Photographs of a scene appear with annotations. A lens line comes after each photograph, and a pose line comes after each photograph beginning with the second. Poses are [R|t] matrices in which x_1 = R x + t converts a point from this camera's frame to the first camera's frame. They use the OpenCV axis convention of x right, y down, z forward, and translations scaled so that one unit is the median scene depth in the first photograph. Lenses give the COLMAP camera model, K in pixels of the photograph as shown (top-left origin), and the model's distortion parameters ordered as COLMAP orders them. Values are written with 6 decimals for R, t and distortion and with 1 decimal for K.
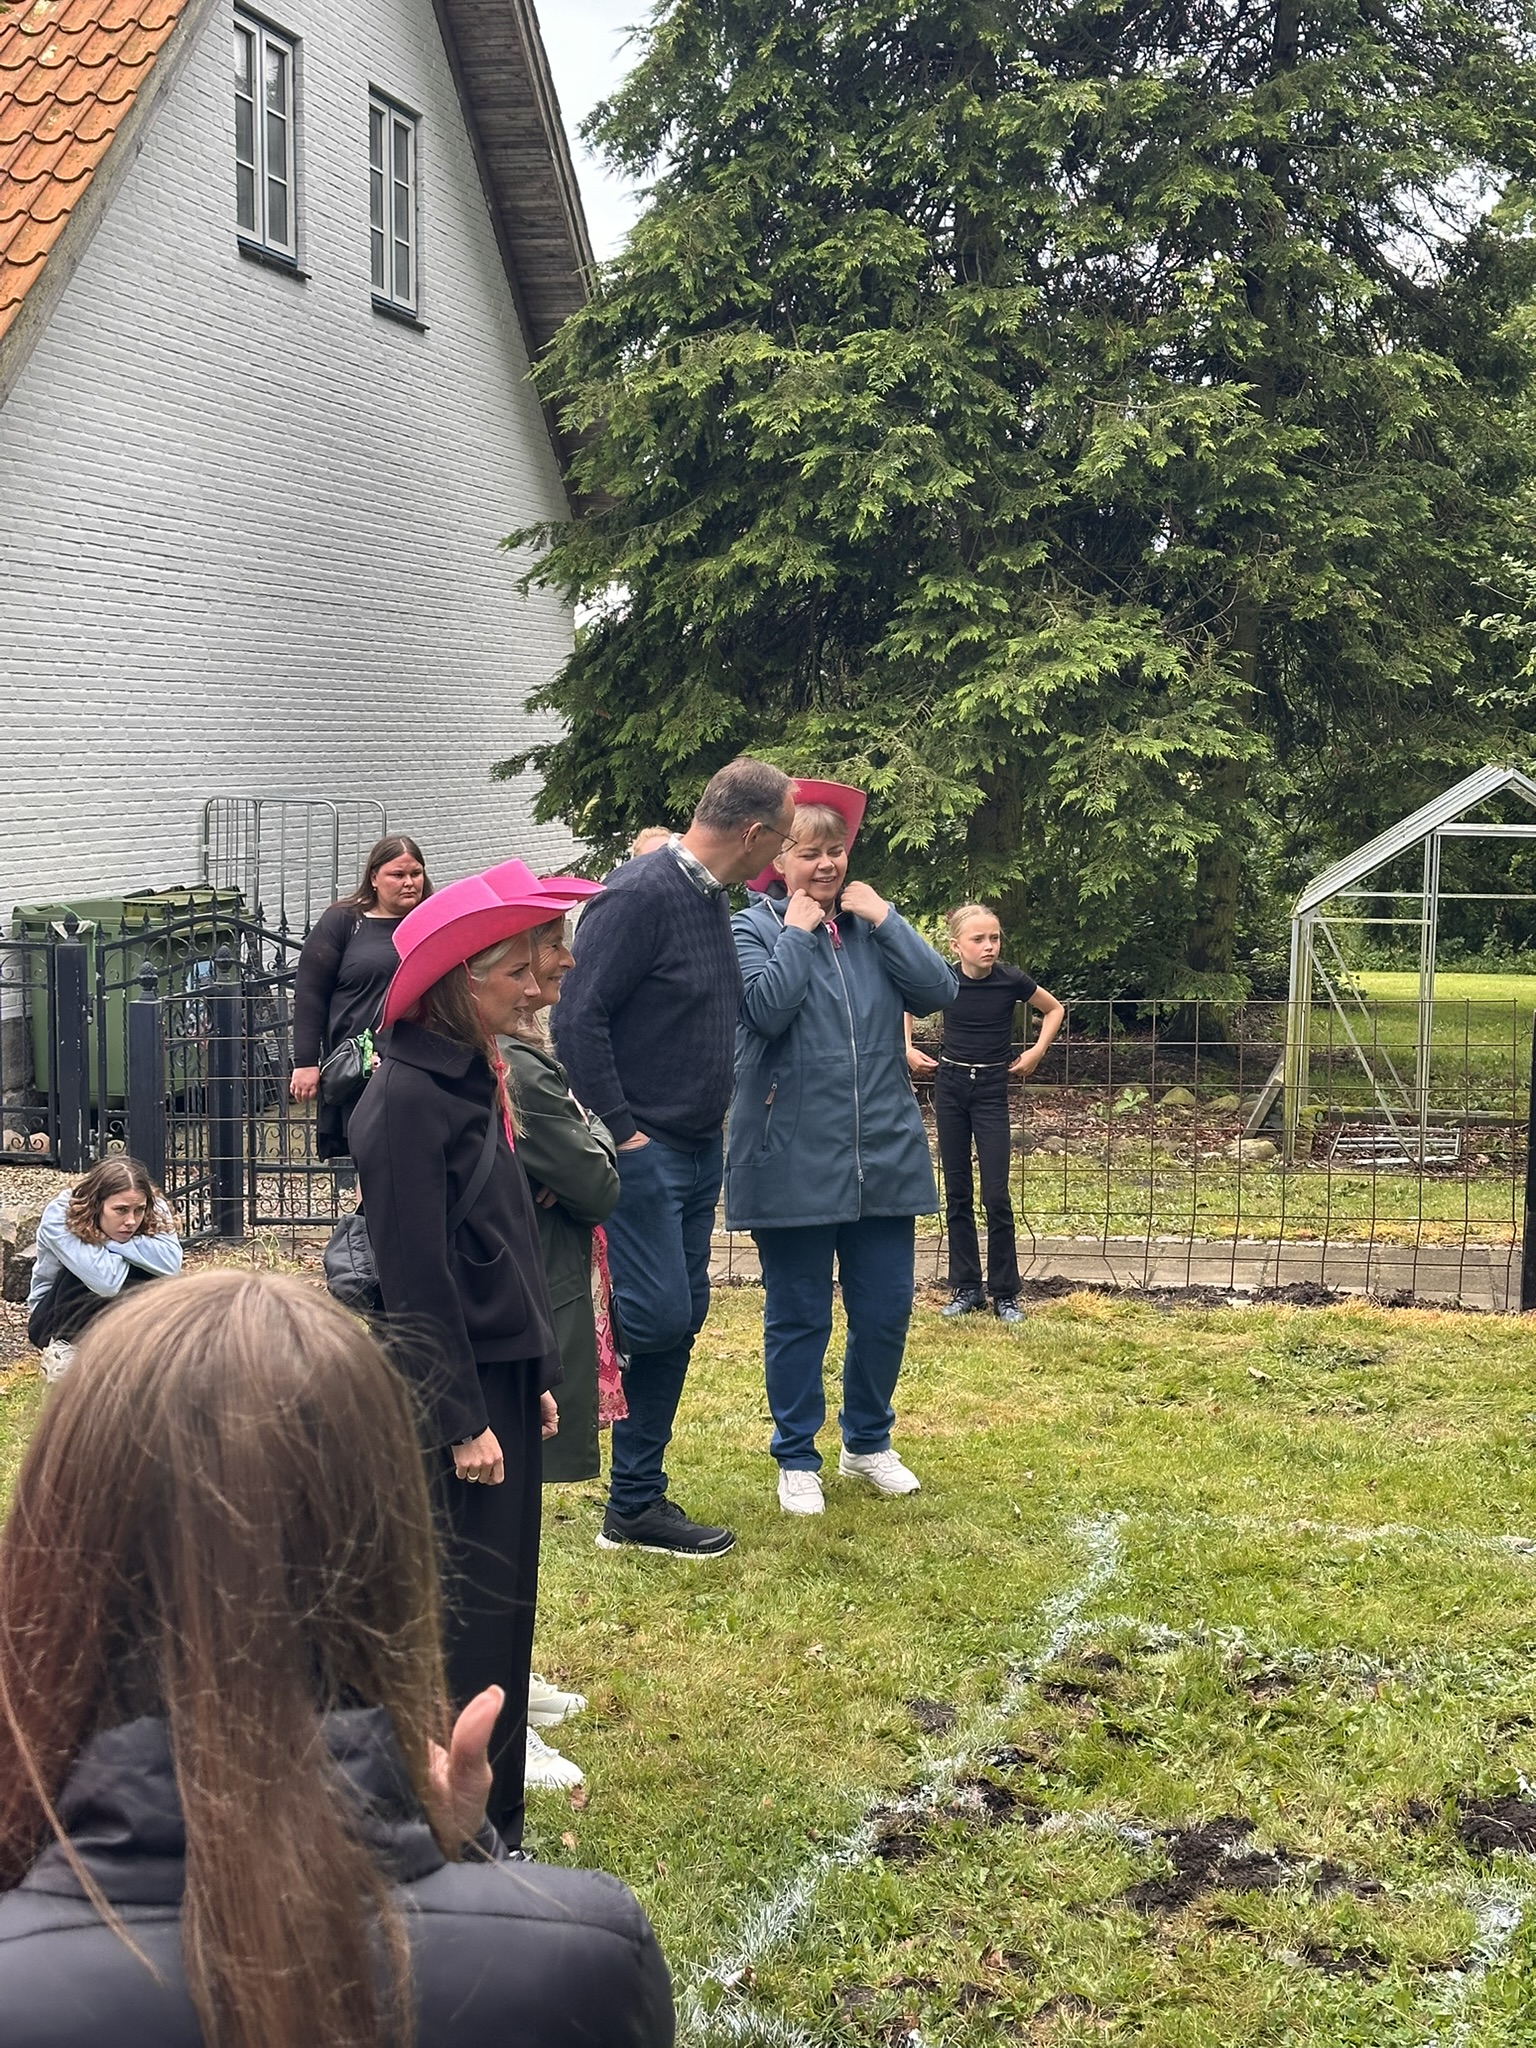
lens RADIAL K [[2873.1, 0, 798.6], [0, 2873.1, 1007.1], [0, 0, 1]] dist [0.131300, 0.000000]
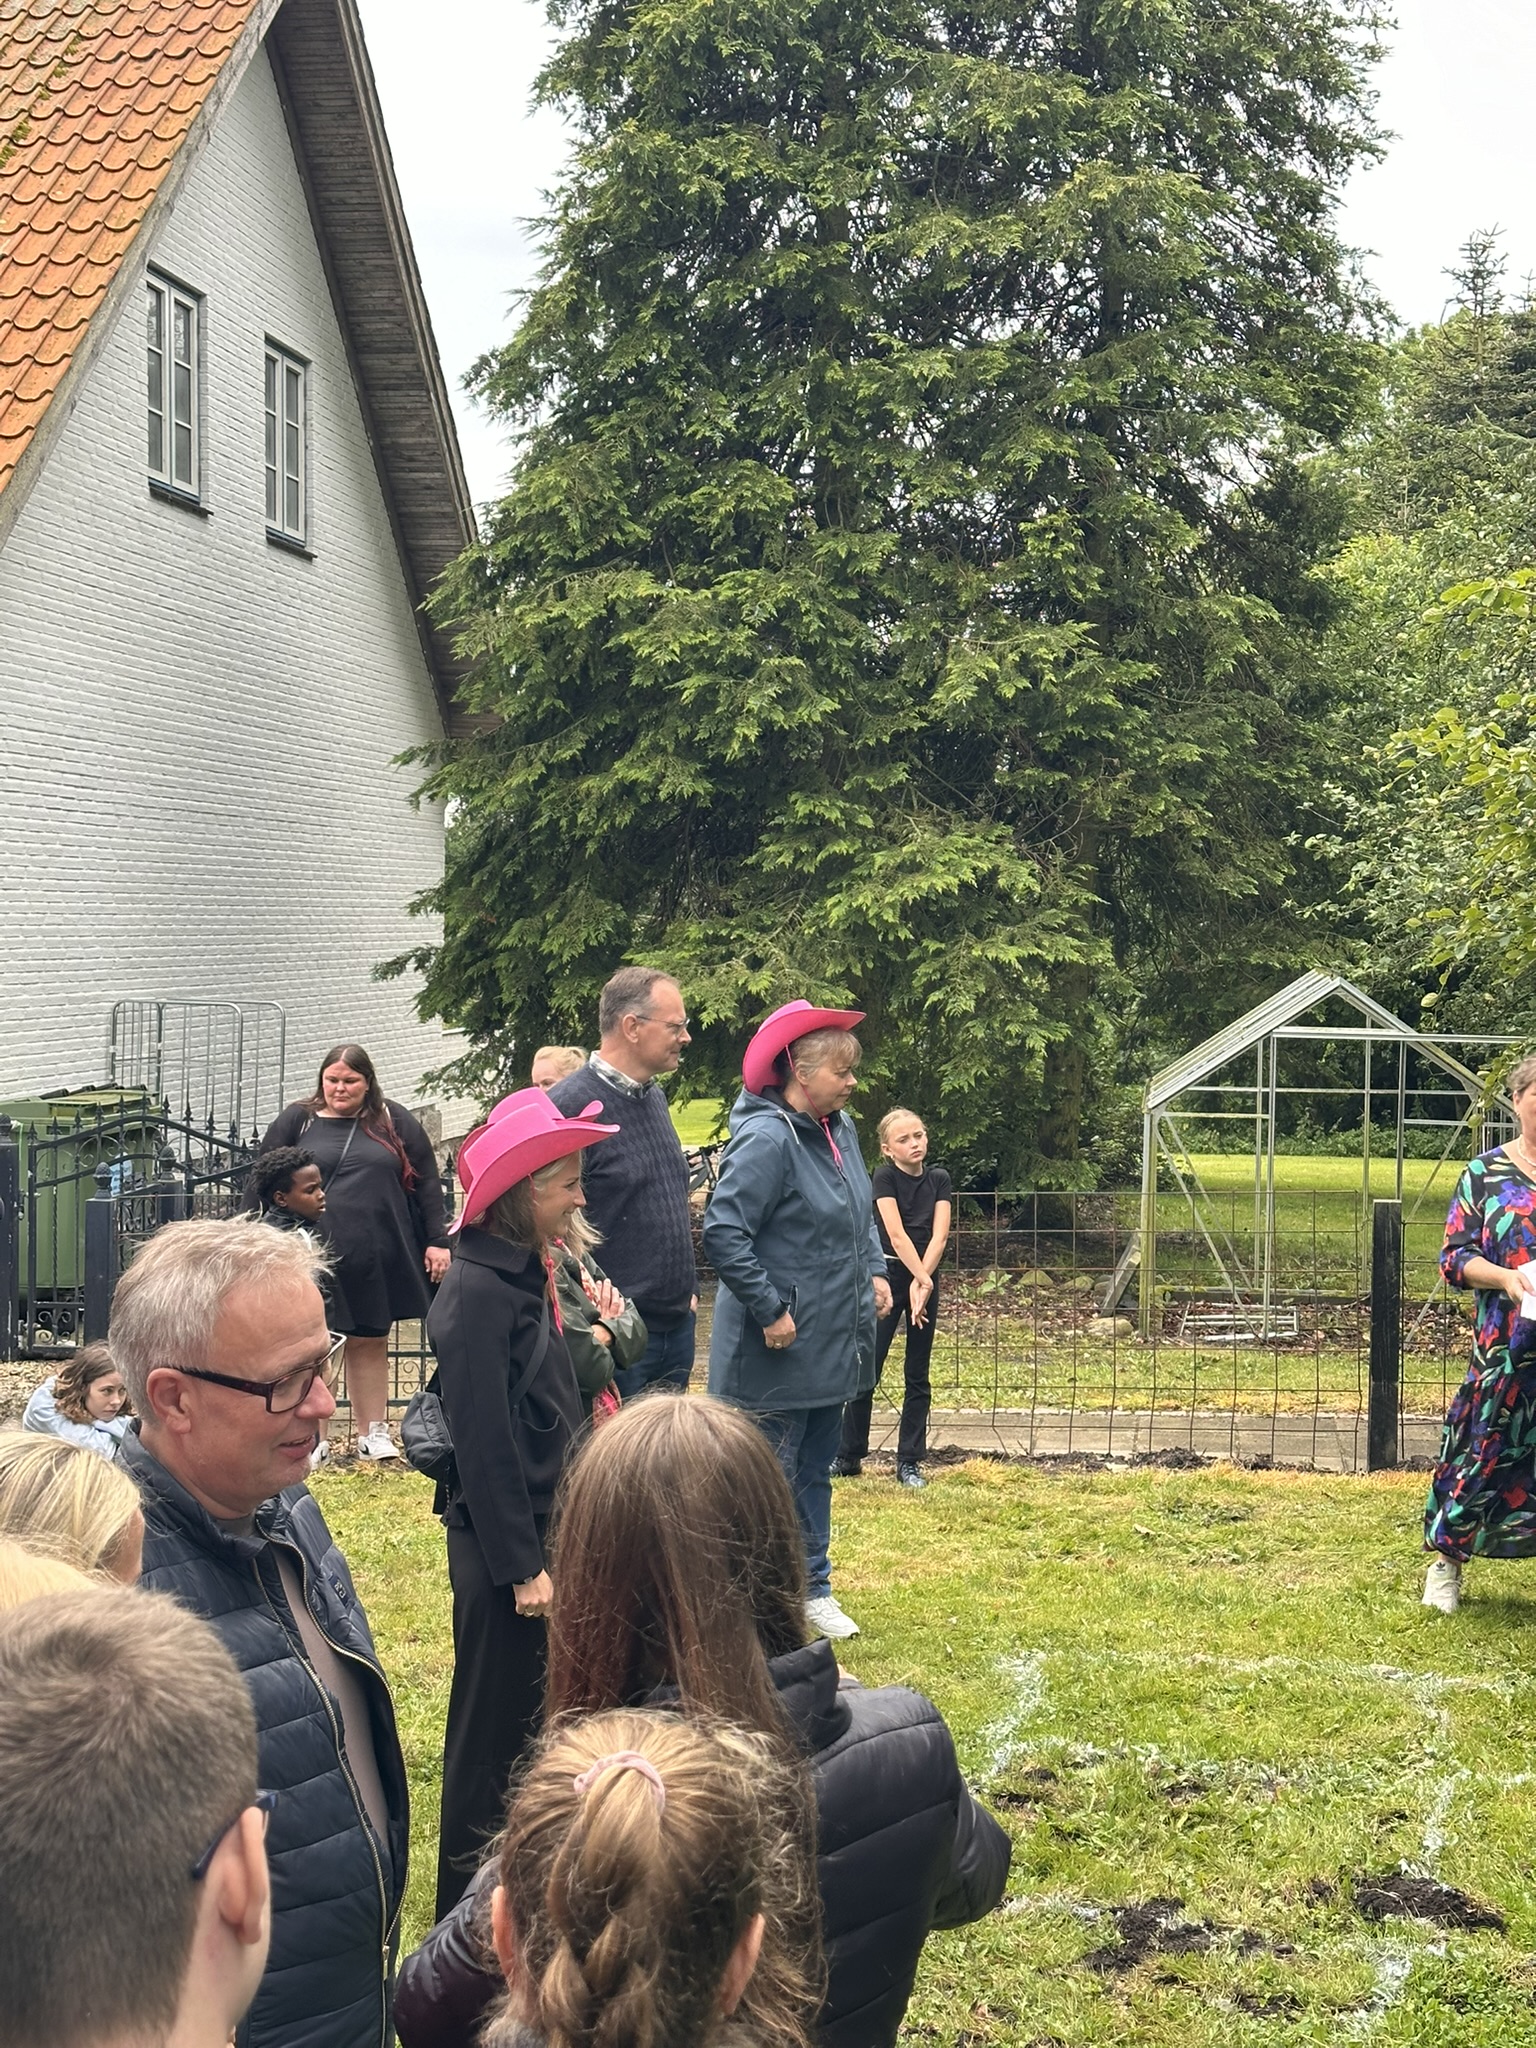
lens RADIAL K [[2873.1, 0, 795.8], [0, 2873.1, 986.9], [0, 0, 1]] dist [0.131300, 0.000000]
pose [[0.997912, -0.001214, 0.064581, -0.025737], [0.005682, 0.997598, -0.069040, -0.003411], [-0.064342, 0.069262, 0.995521, -0.065750]]
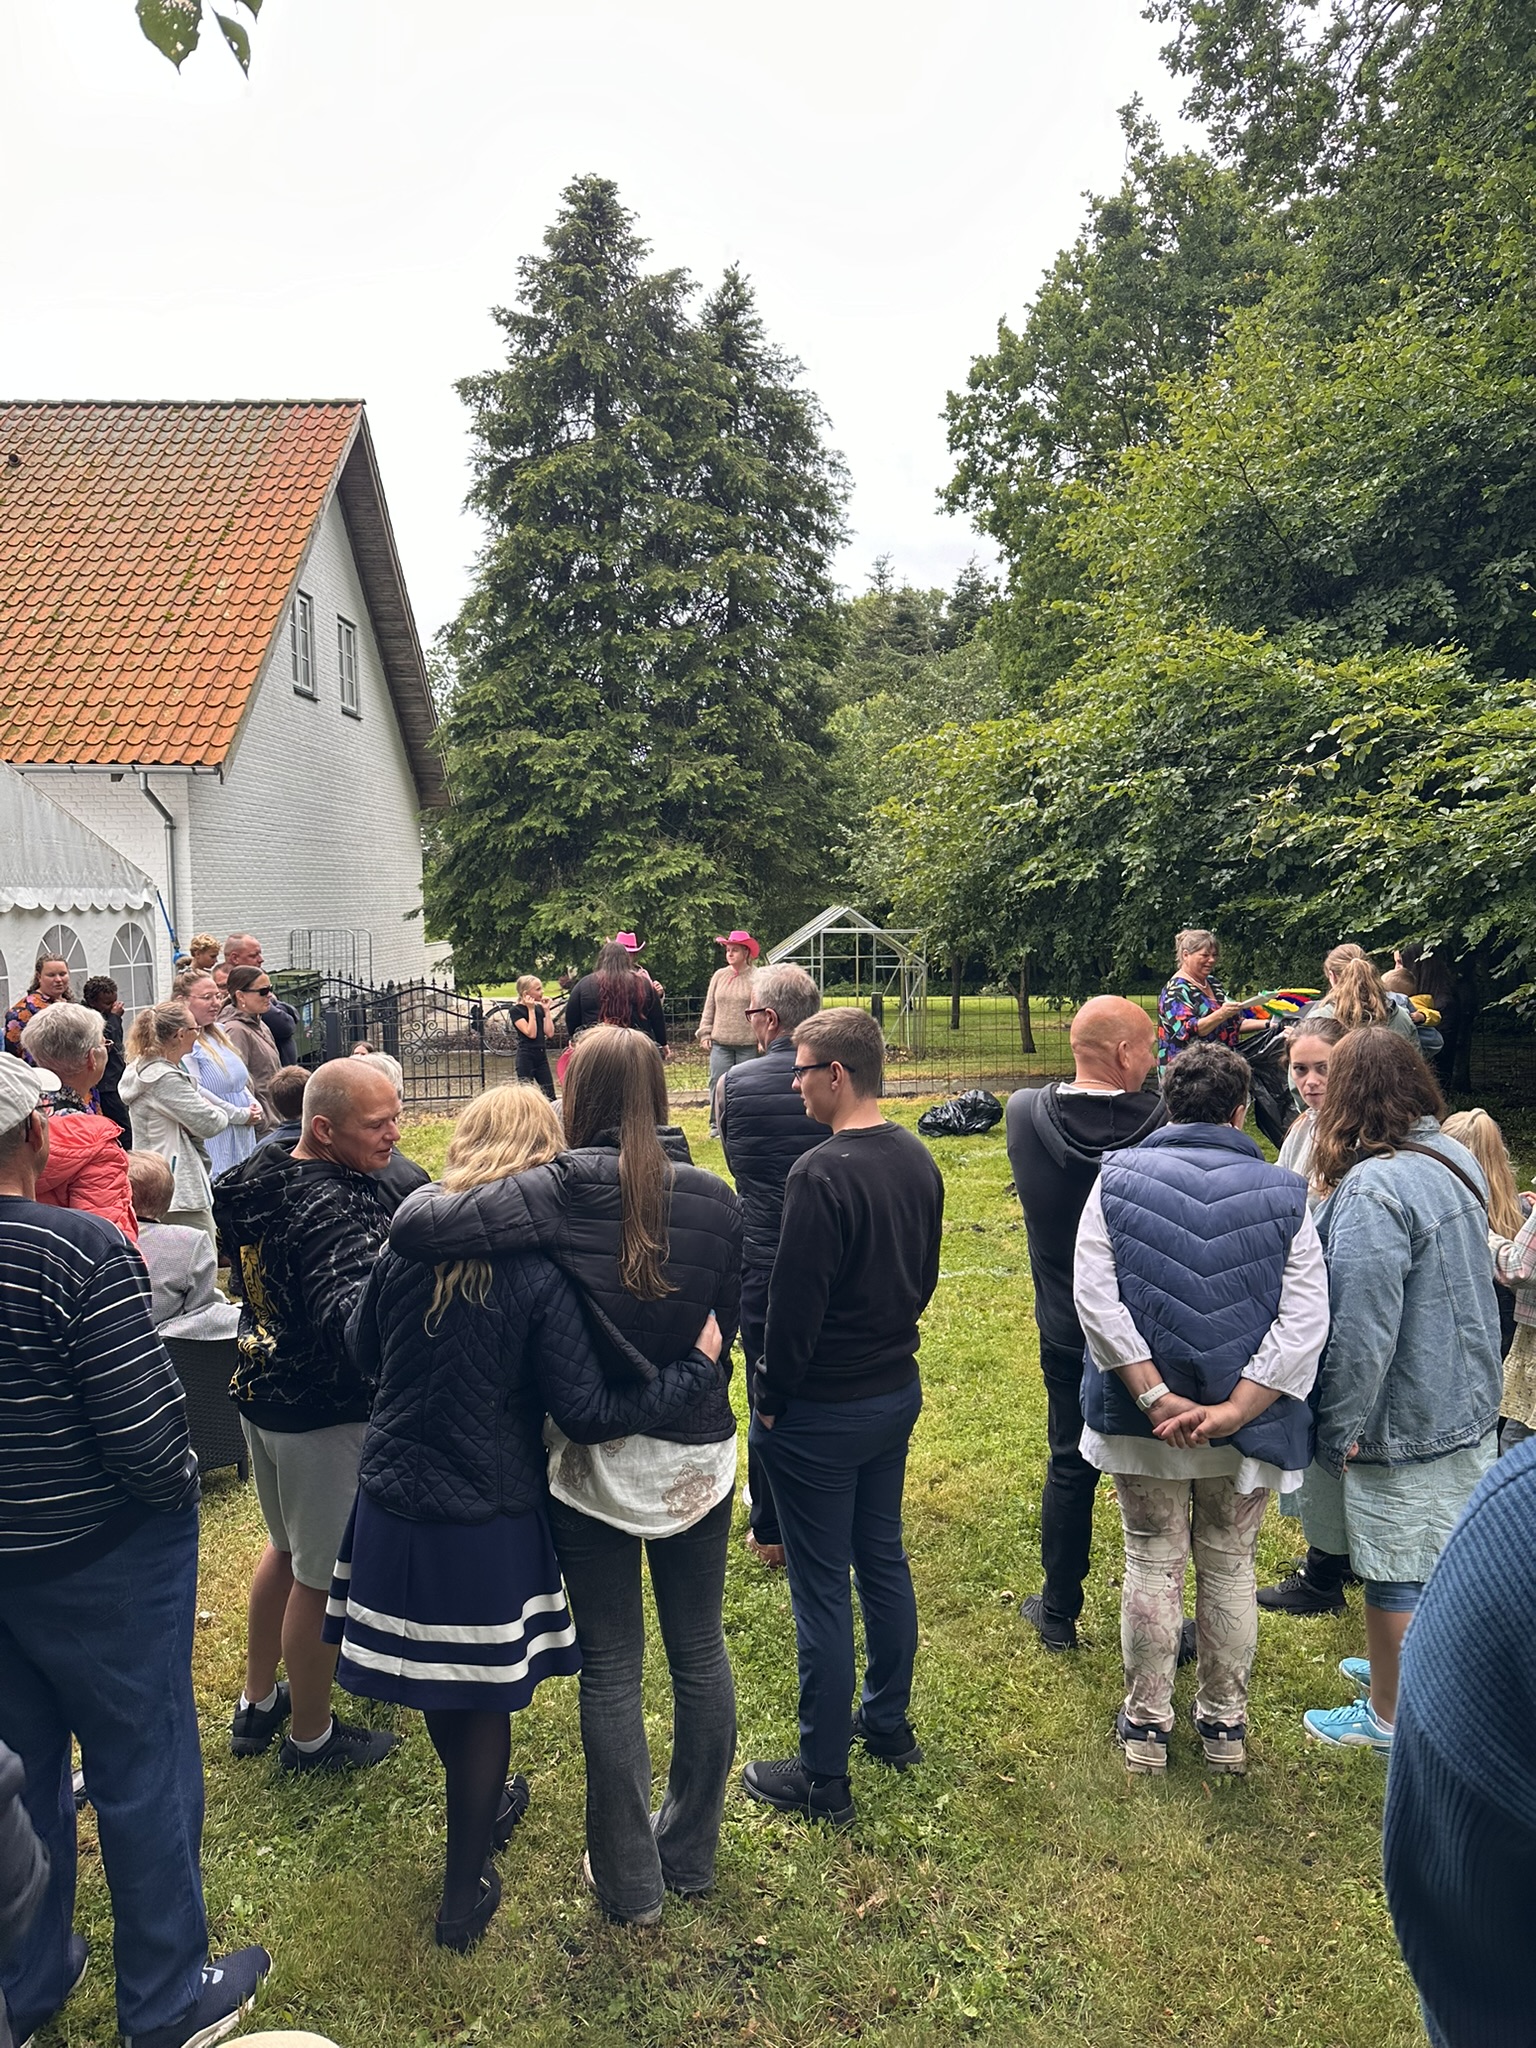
lens RADIAL K [[1441.2, 0, 800.2], [0, 1441.2, 1047.6], [0, 0, 1]] dist [0.046851, -0.056061]
pose [[0.971144, -0.043570, 0.234479, -0.091356], [0.039788, 0.998991, 0.020837, 0.013159], [-0.235150, -0.010906, 0.971898, -0.221393]]
